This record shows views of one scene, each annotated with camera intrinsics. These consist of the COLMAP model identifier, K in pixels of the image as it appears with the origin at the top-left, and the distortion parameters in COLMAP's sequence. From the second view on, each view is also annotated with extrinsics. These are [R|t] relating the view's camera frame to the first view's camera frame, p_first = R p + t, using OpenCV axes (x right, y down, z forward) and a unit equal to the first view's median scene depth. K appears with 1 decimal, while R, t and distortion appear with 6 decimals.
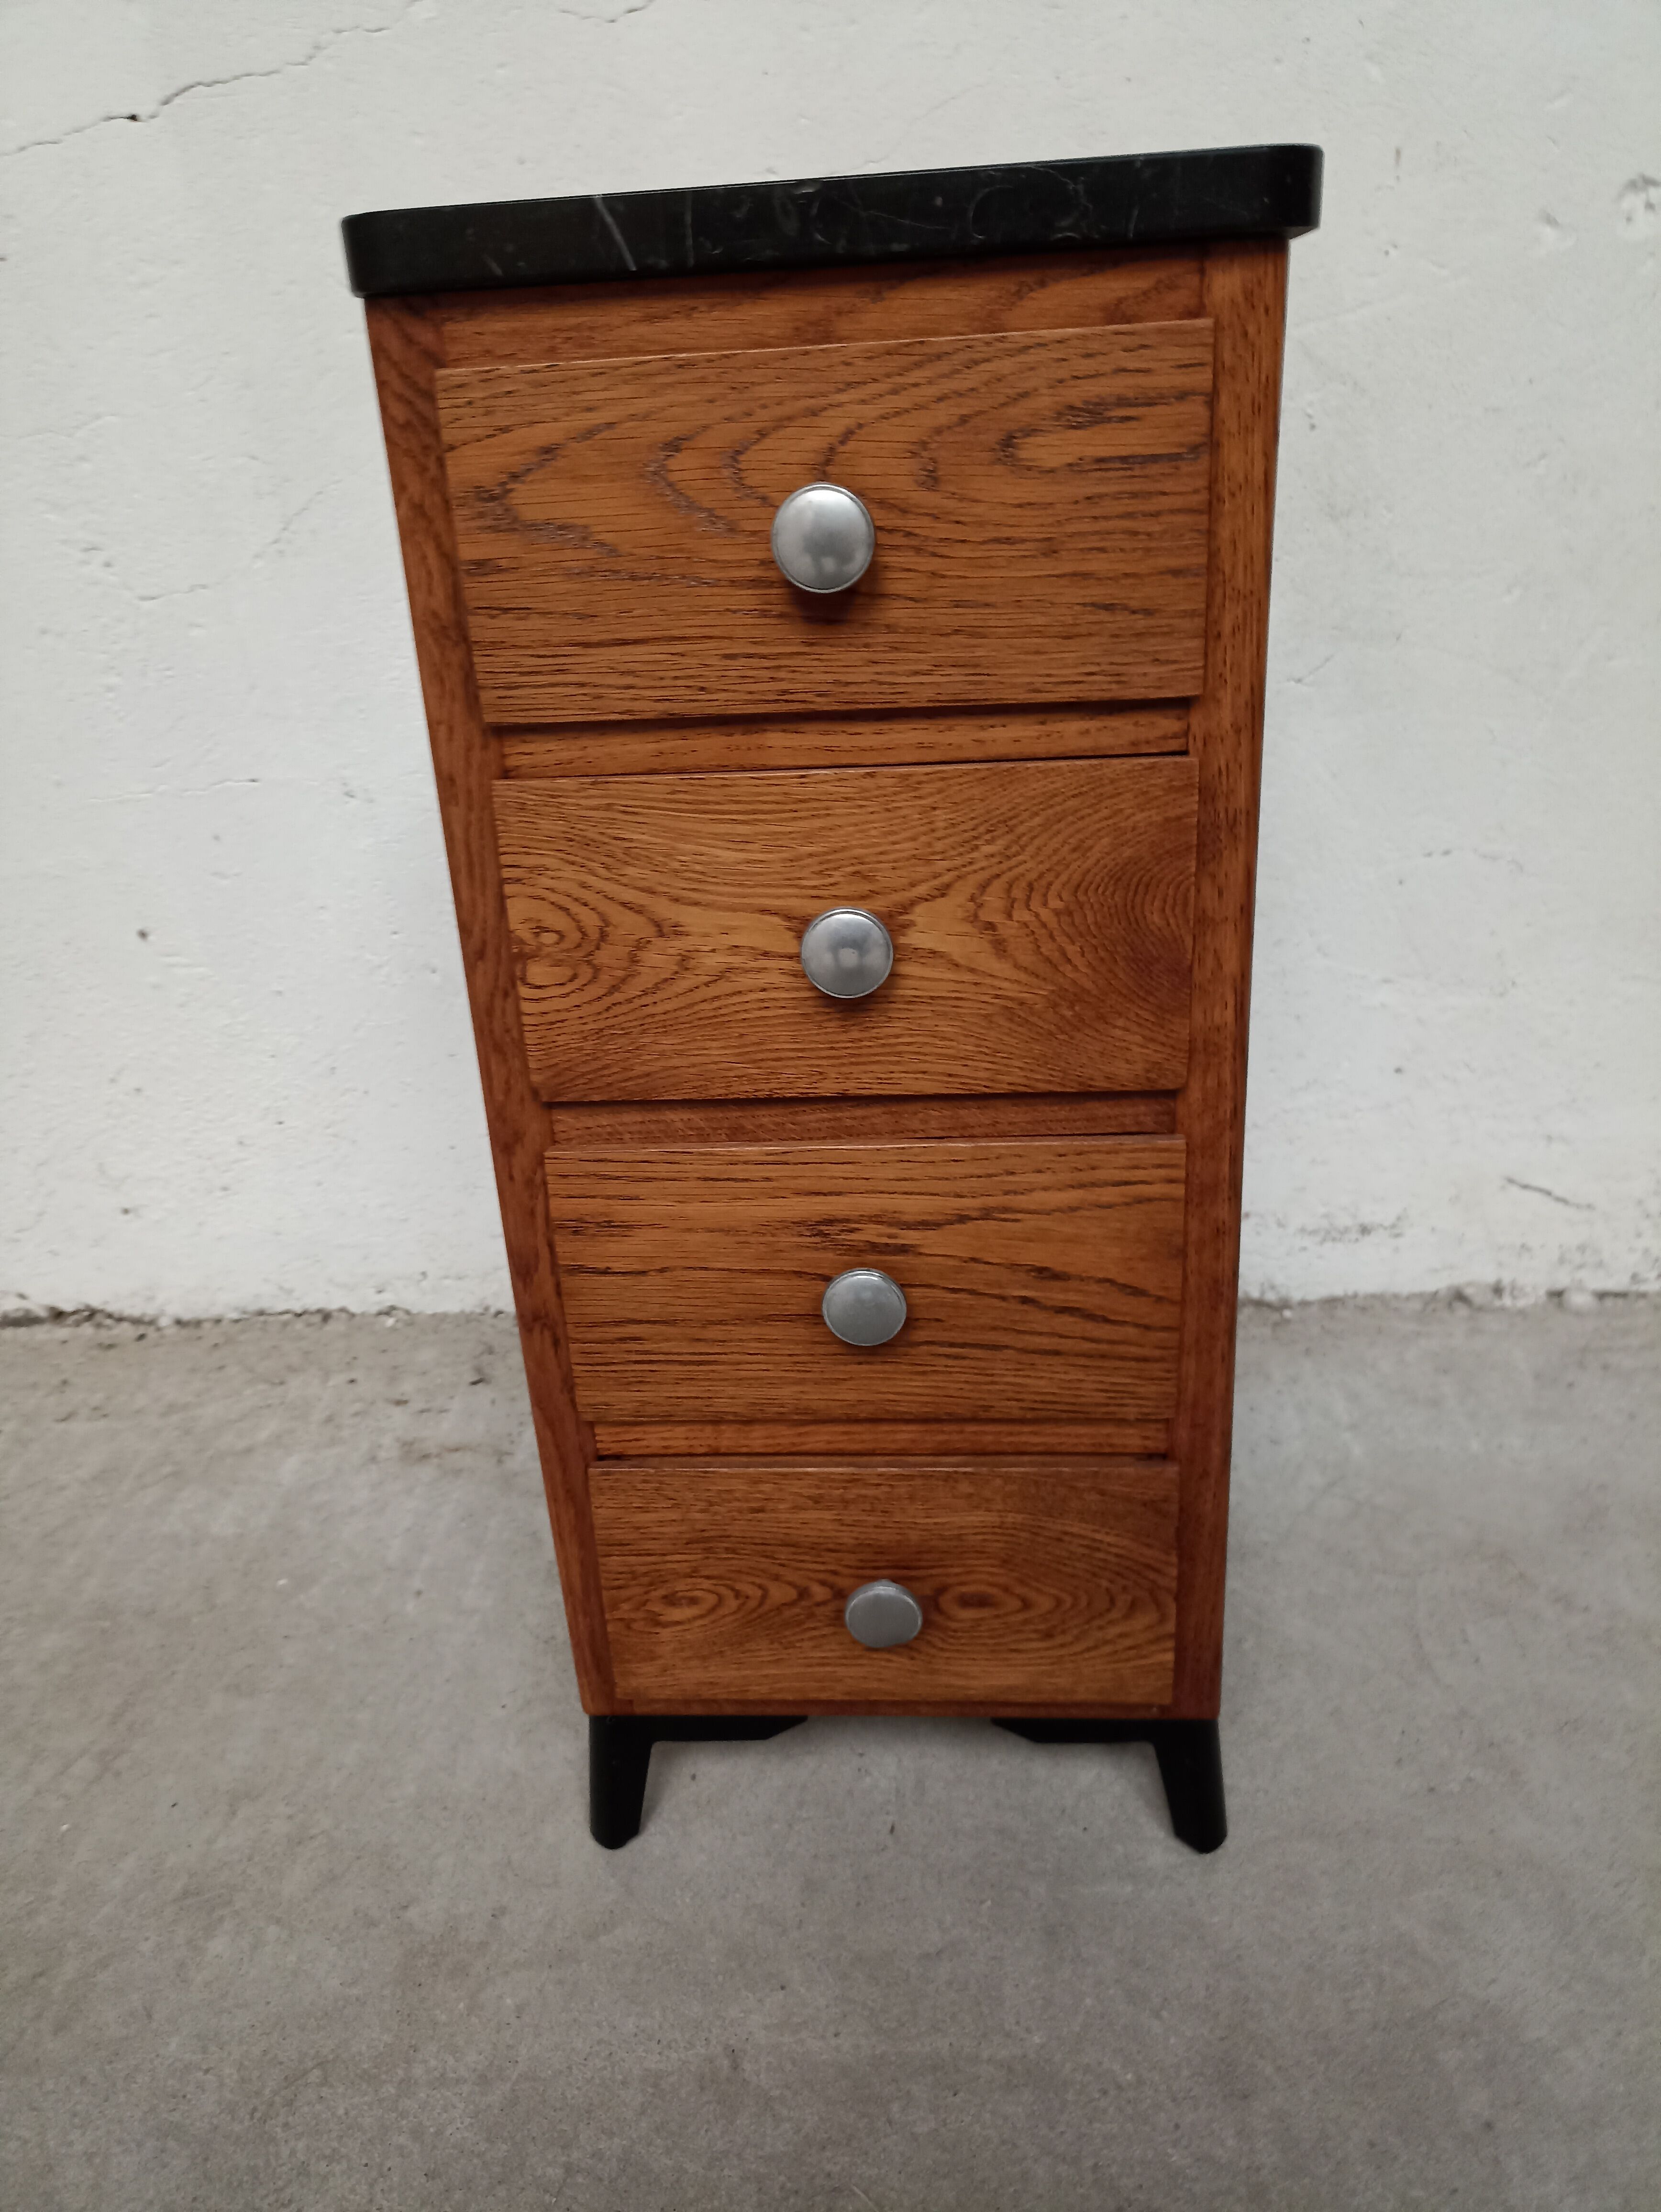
lens RADIAL K [[1633.0, 0, 836.7], [0, 1633.0, 1112.2], [0, 0, 1]] dist [0.014628, 0.001432]
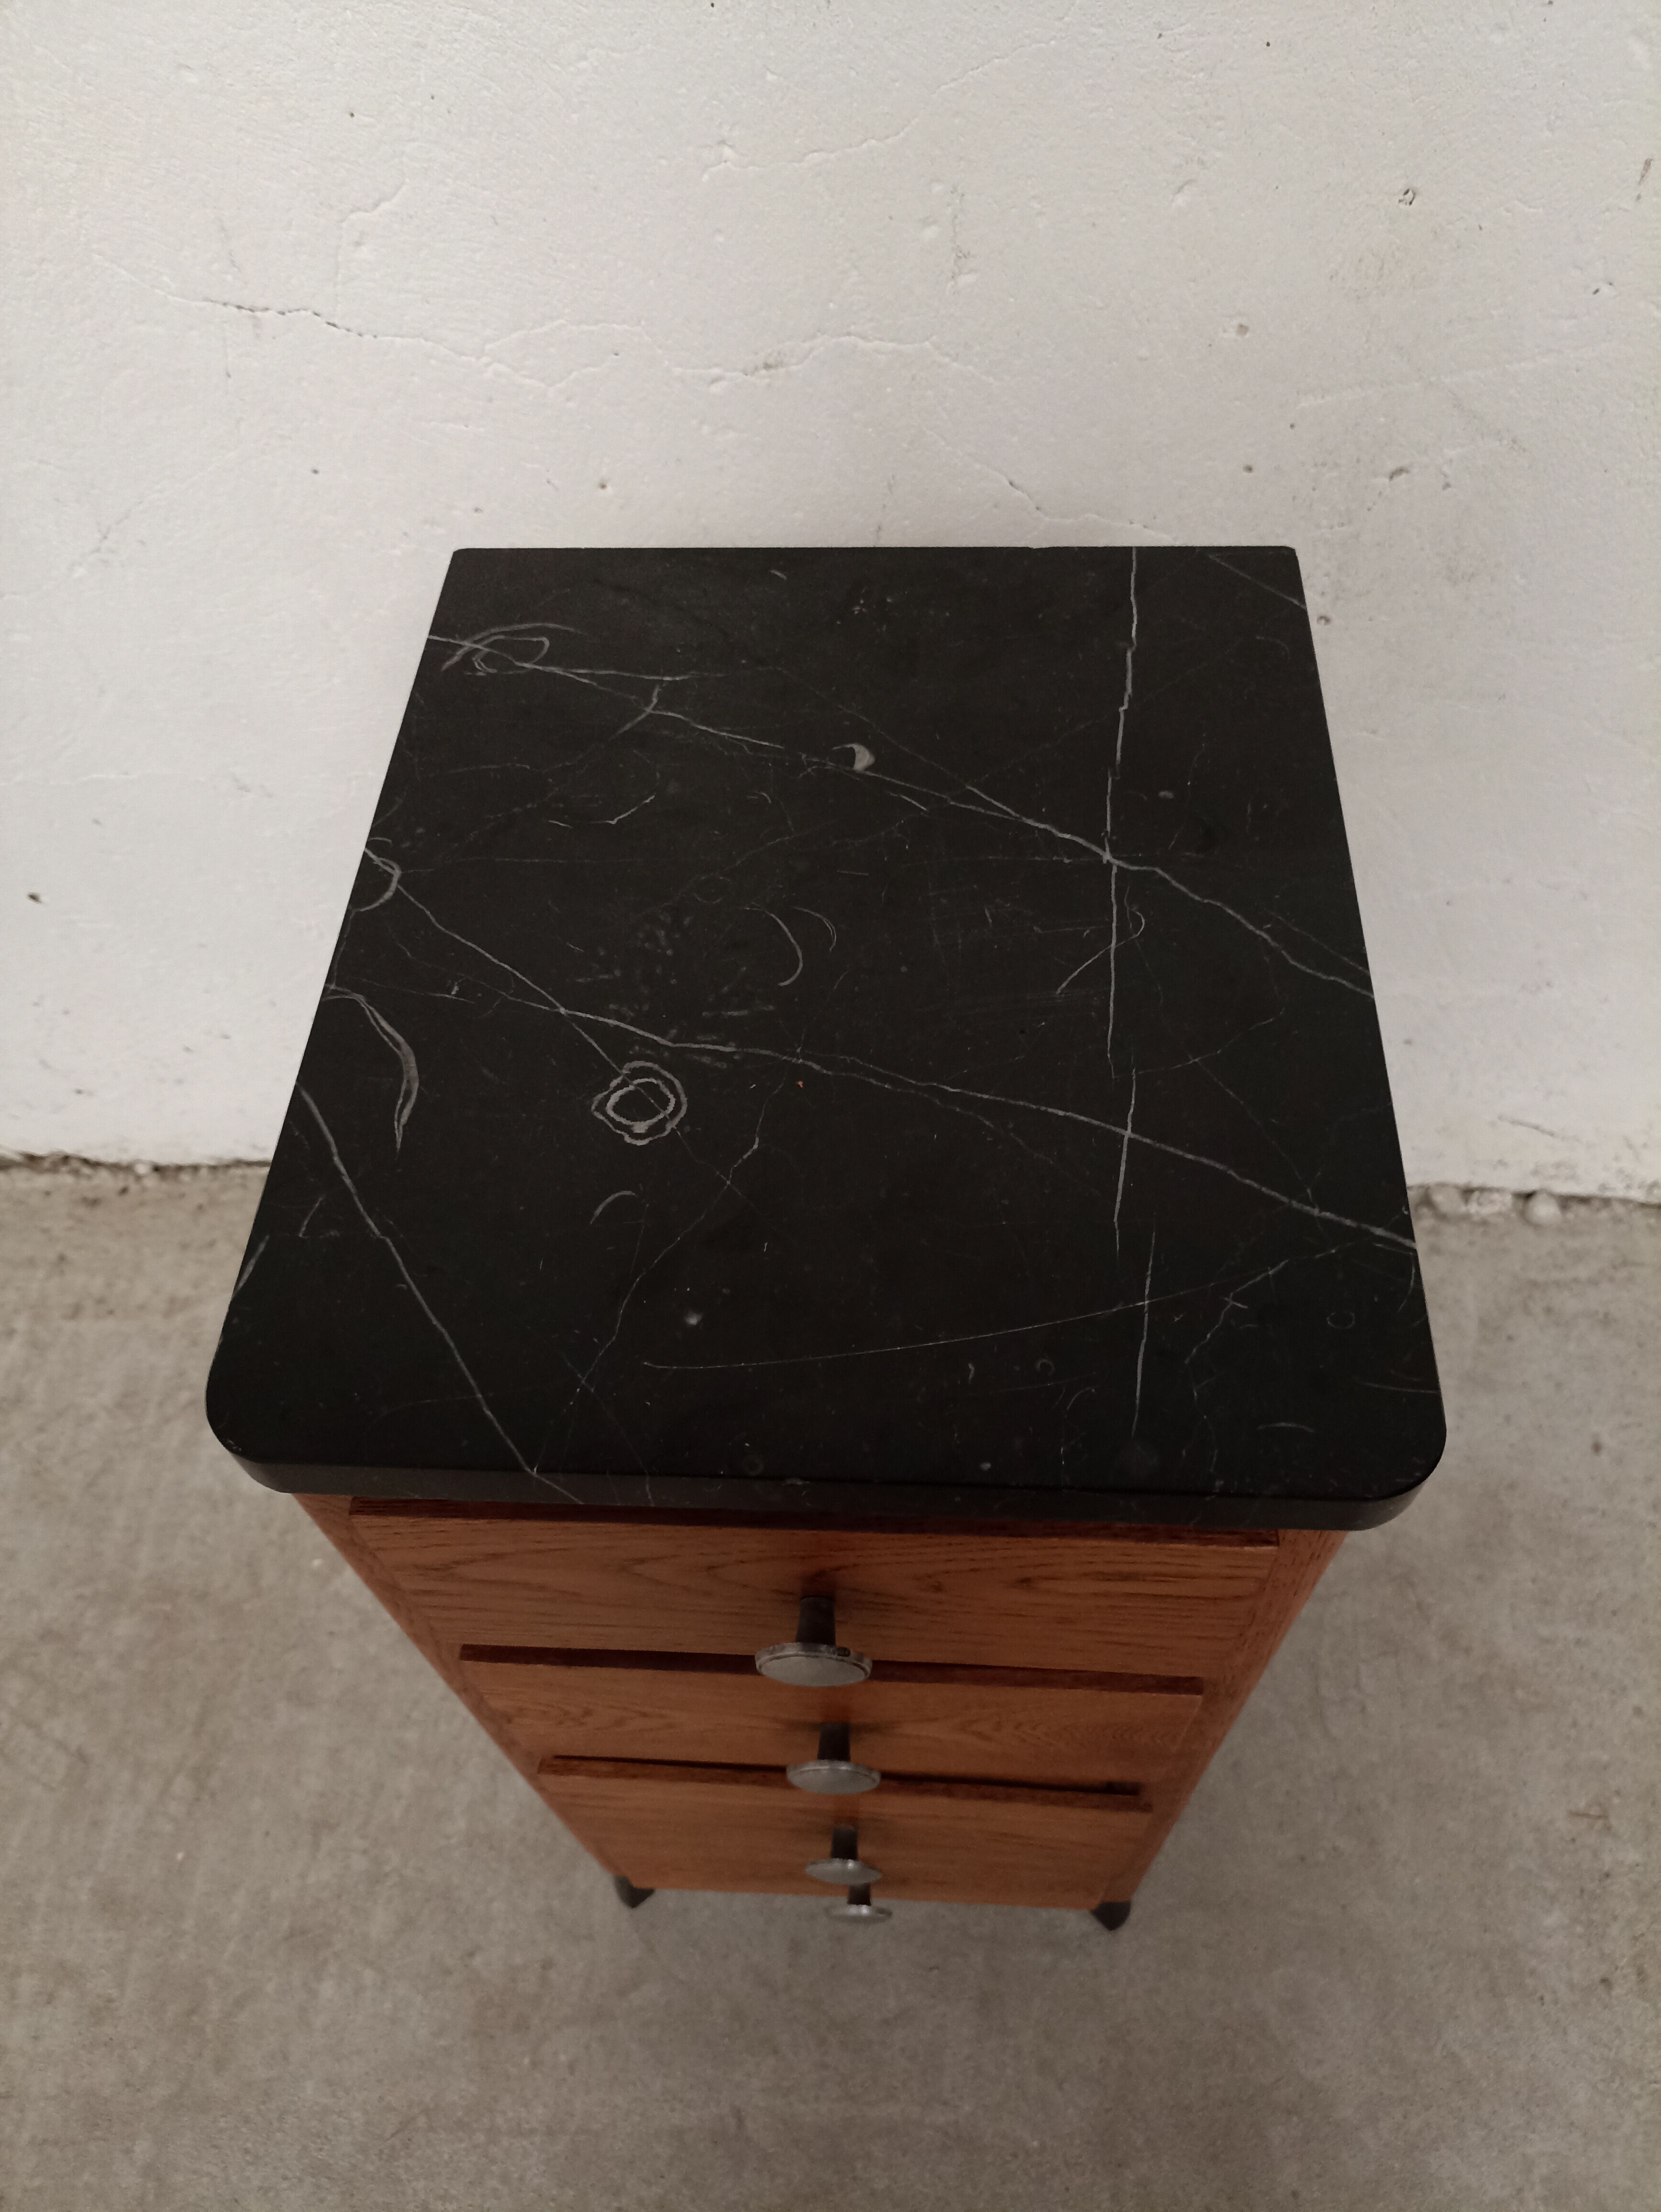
lens RADIAL K [[1639.4, 0, 830.5], [0, 1639.4, 1106.0], [0, 0, 1]] dist [0.010581, 0.004053]
pose [[0.999874, -0.000015, 0.015851, -0.008723], [-0.008281, 0.852195, 0.523158, -0.750634], [-0.013516, -0.523224, 0.852088, 0.271541]]
